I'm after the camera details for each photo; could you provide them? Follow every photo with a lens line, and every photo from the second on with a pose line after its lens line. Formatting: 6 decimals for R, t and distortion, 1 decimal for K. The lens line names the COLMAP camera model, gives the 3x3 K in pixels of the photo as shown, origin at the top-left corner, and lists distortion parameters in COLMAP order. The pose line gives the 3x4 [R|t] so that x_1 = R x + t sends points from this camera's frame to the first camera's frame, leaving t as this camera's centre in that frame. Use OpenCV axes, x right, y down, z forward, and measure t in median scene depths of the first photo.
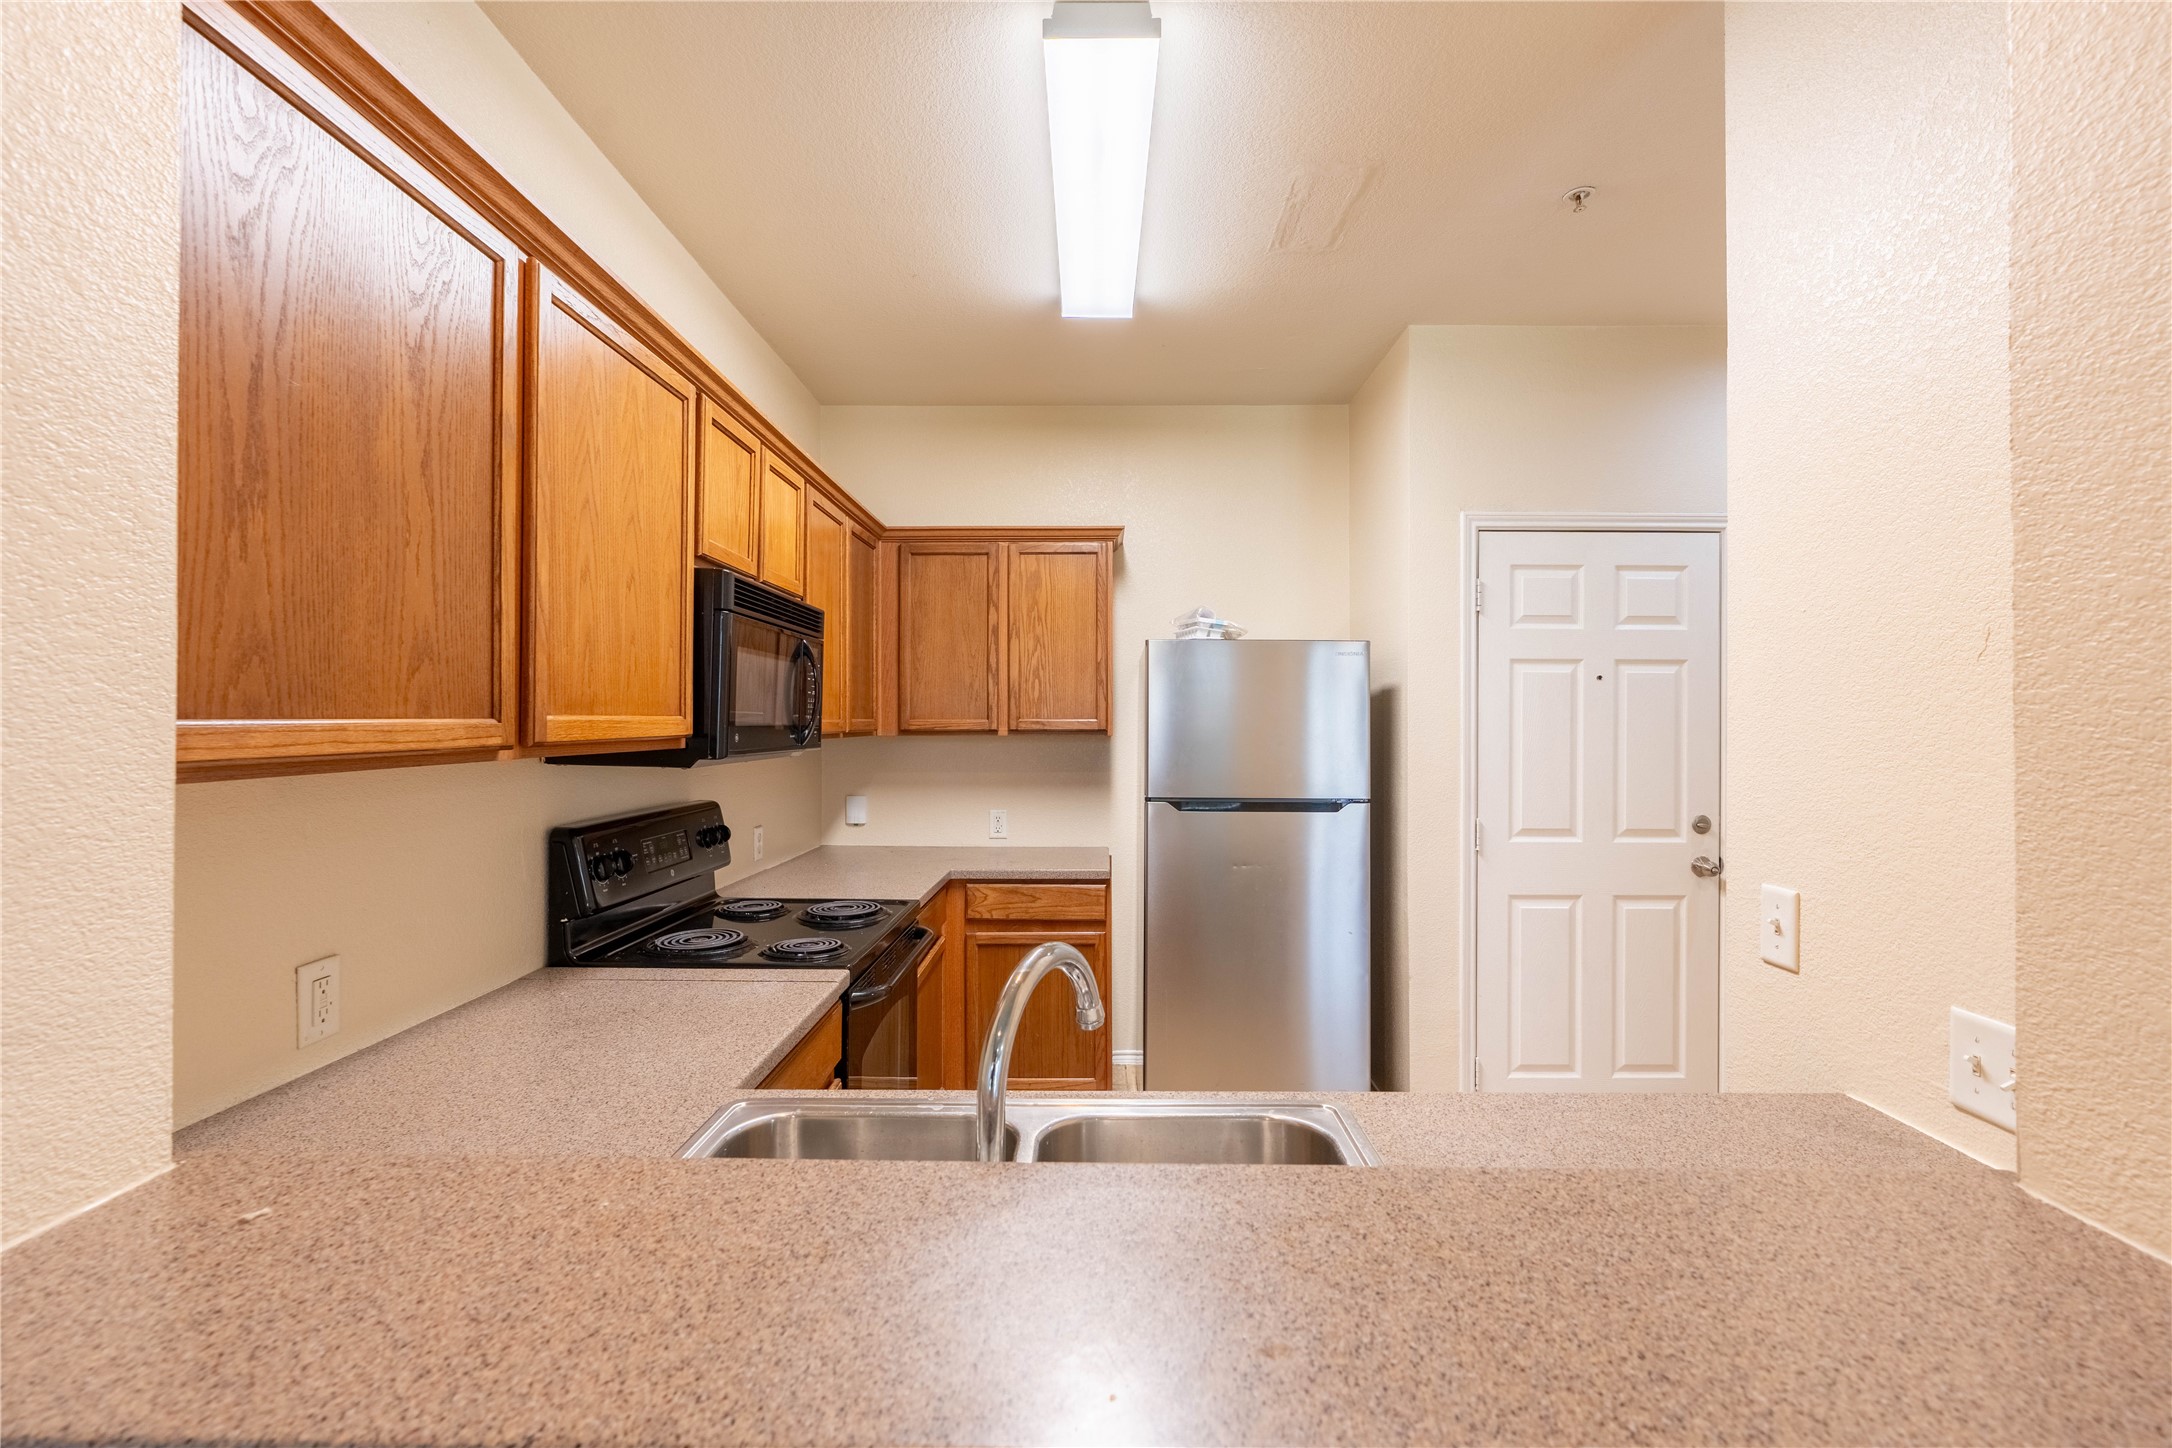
lens RADIAL K [[970.9, 0, 1091.9], [0, 970.9, 717.4], [0, 0, 1]] dist [-0.011961, 0.004529]
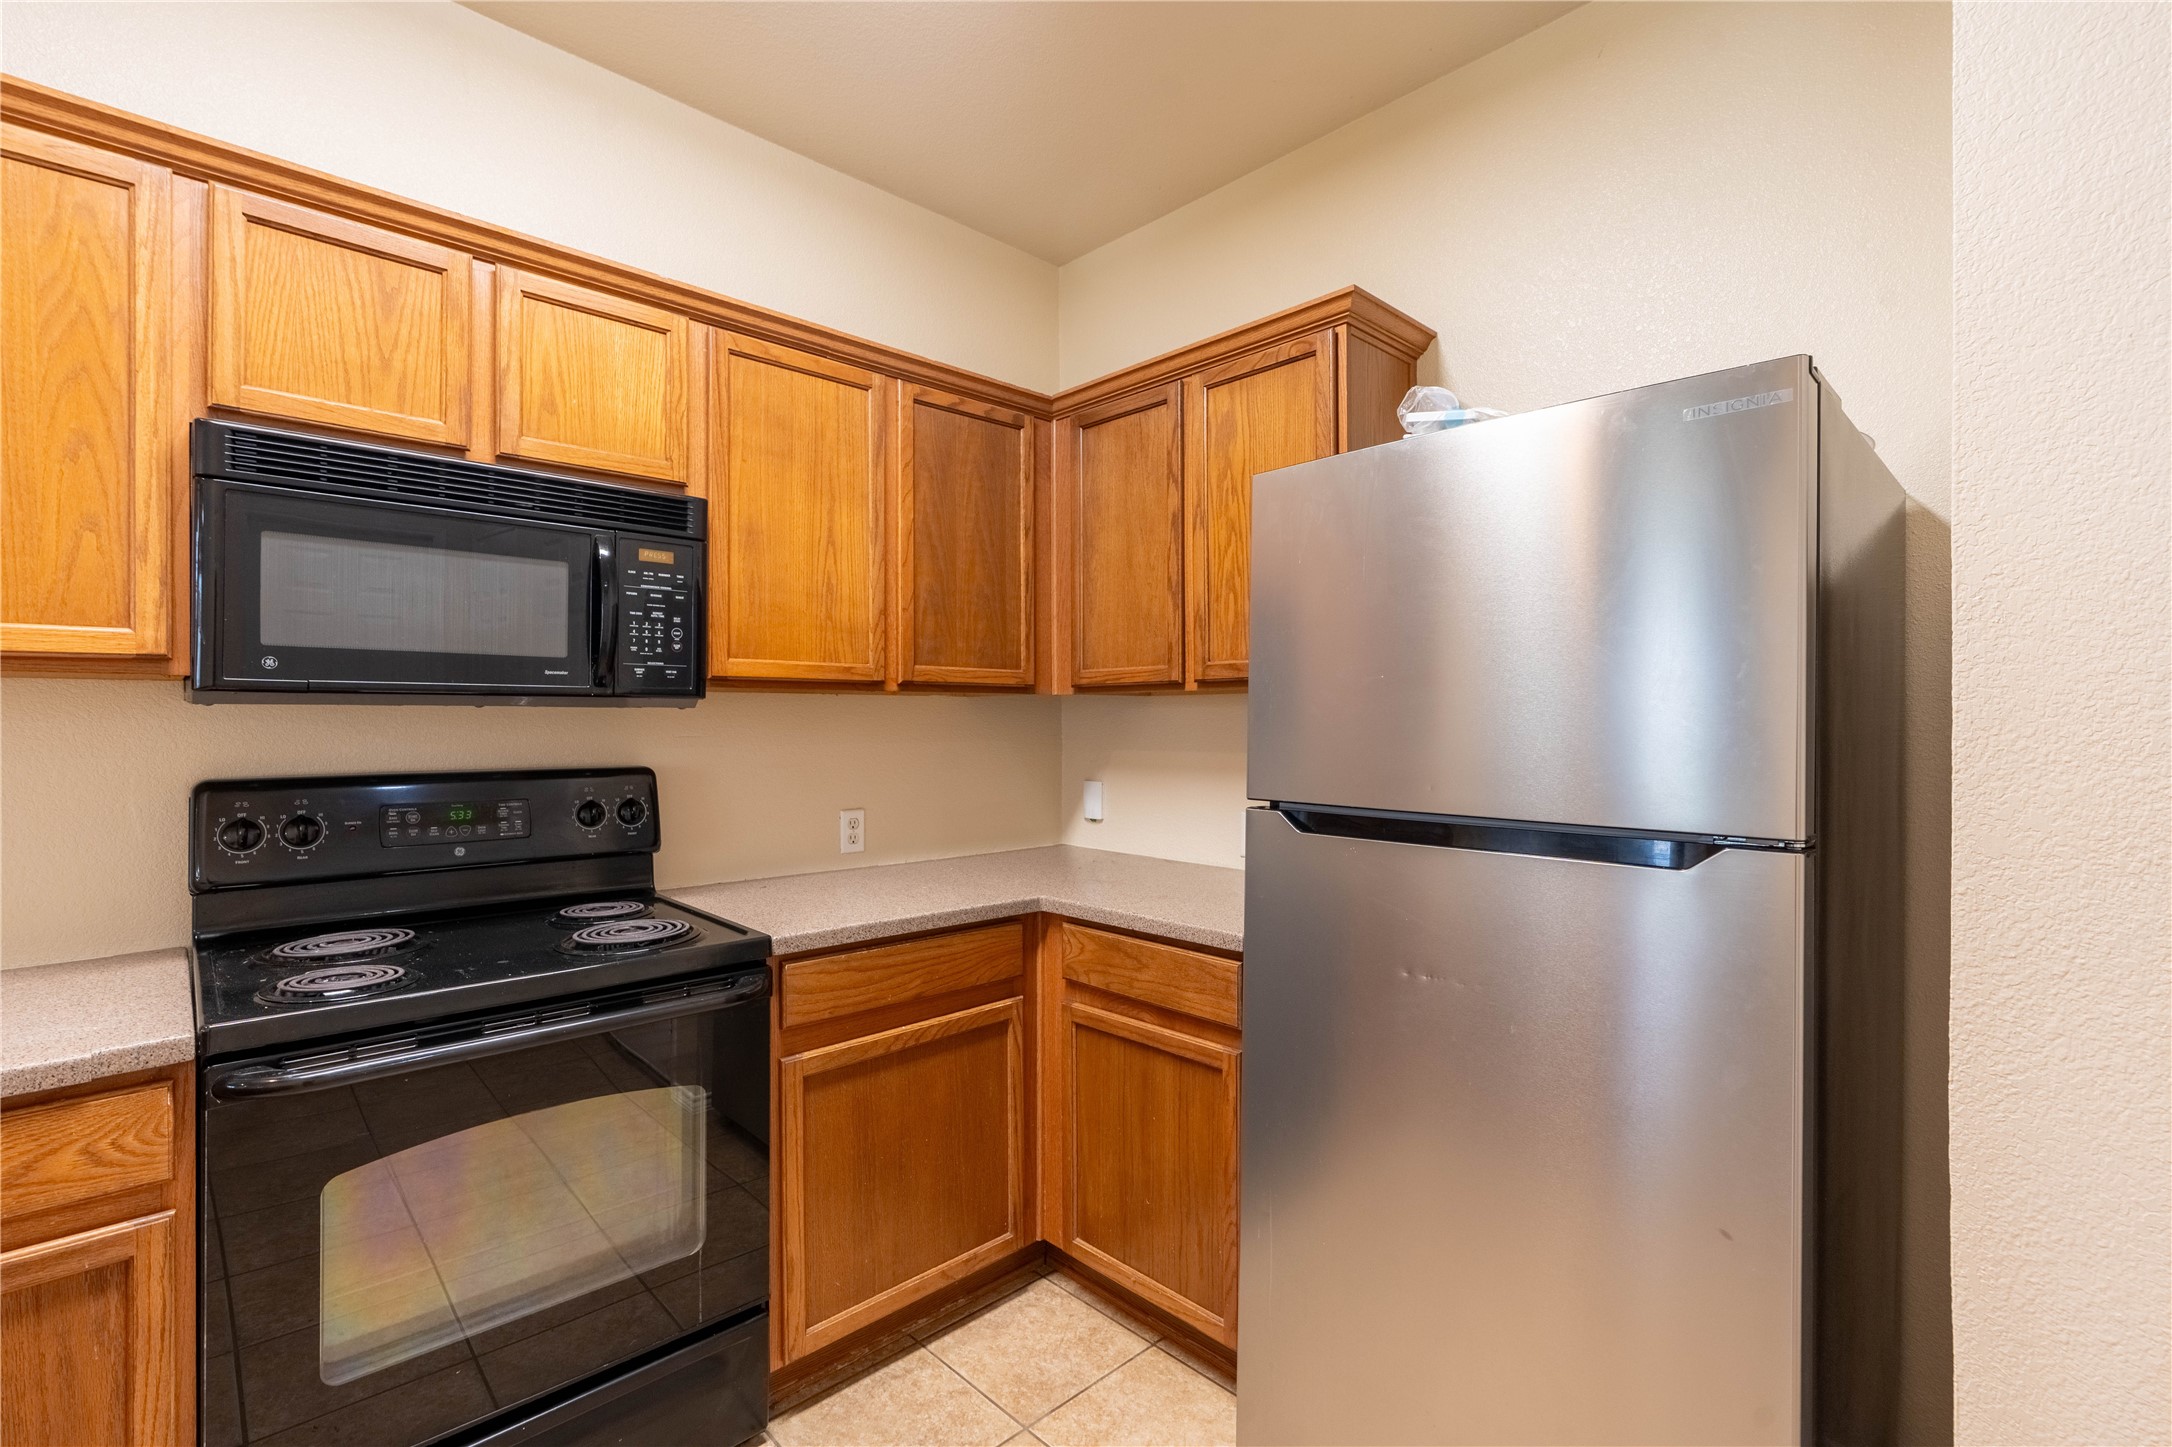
lens RADIAL K [[970.9, 0, 1089.6], [0, 970.9, 716.3], [0, 0, 1]] dist [-0.011961, 0.004529]
pose [[0.696784, -0.006027, -0.717256, 0.350620], [0.005930, 0.999979, -0.002642, 0.041814], [0.717257, -0.002413, 0.696805, 0.603591]]
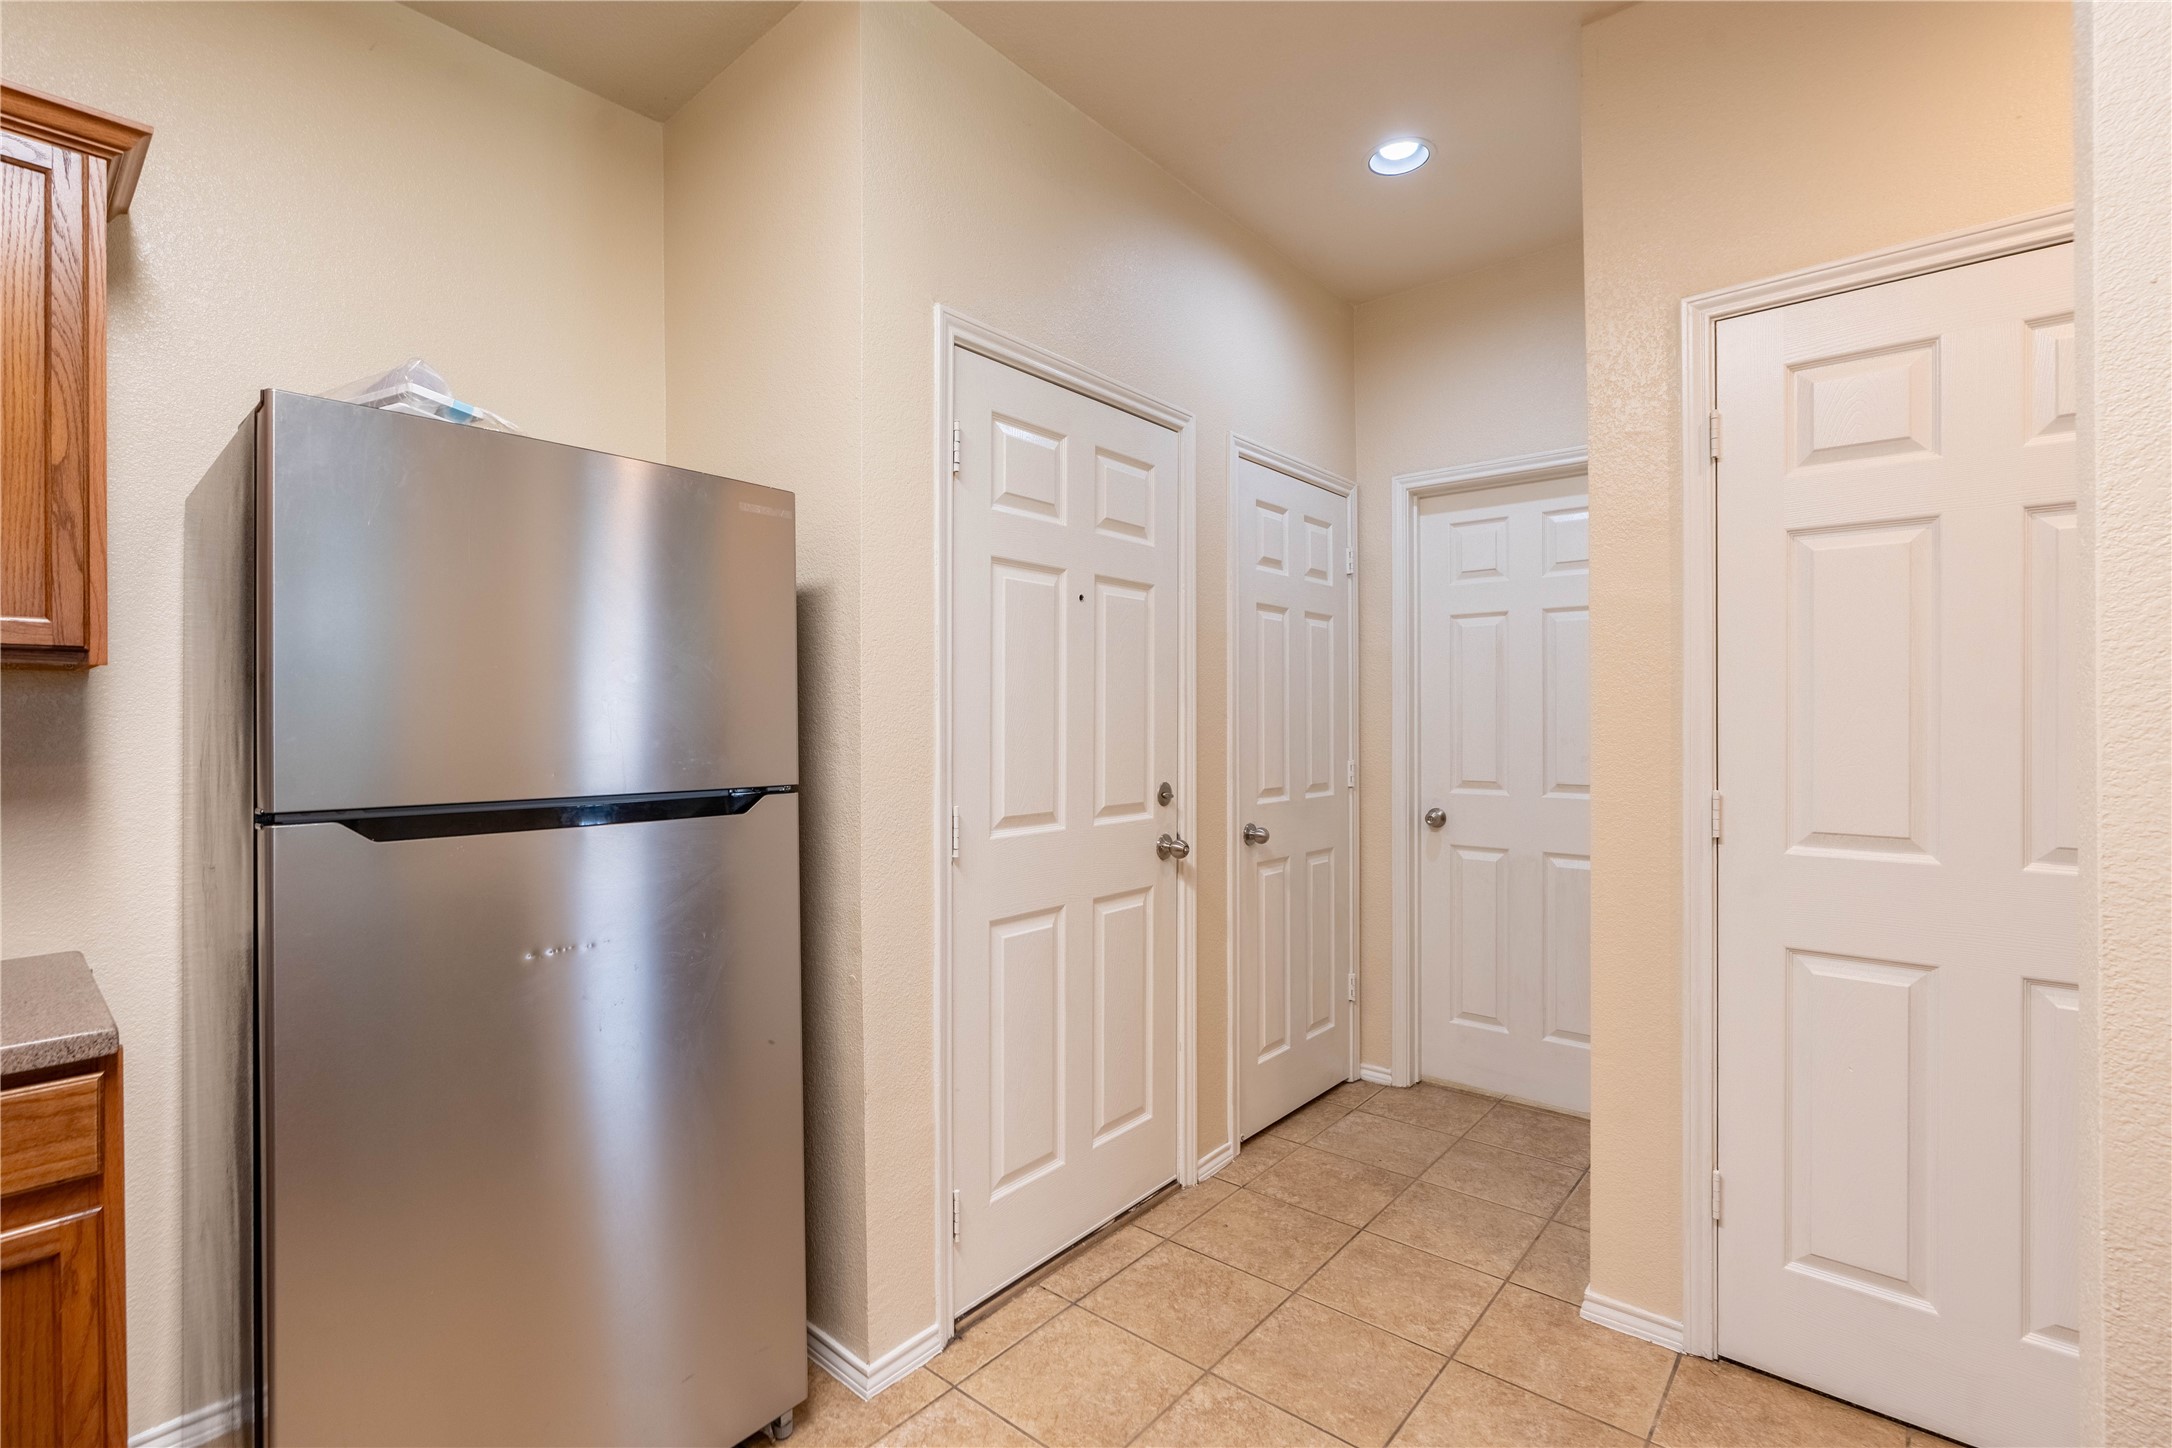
lens RADIAL K [[970.9, 0, 1080.5], [0, 970.9, 718.6], [0, 0, 1]] dist [-0.011961, 0.004529]
pose [[0.646361, -0.002943, 0.763026, -0.024213], [0.002661, 0.999995, 0.001602, 0.046999], [-0.763027, 0.000995, 0.646366, 0.533765]]
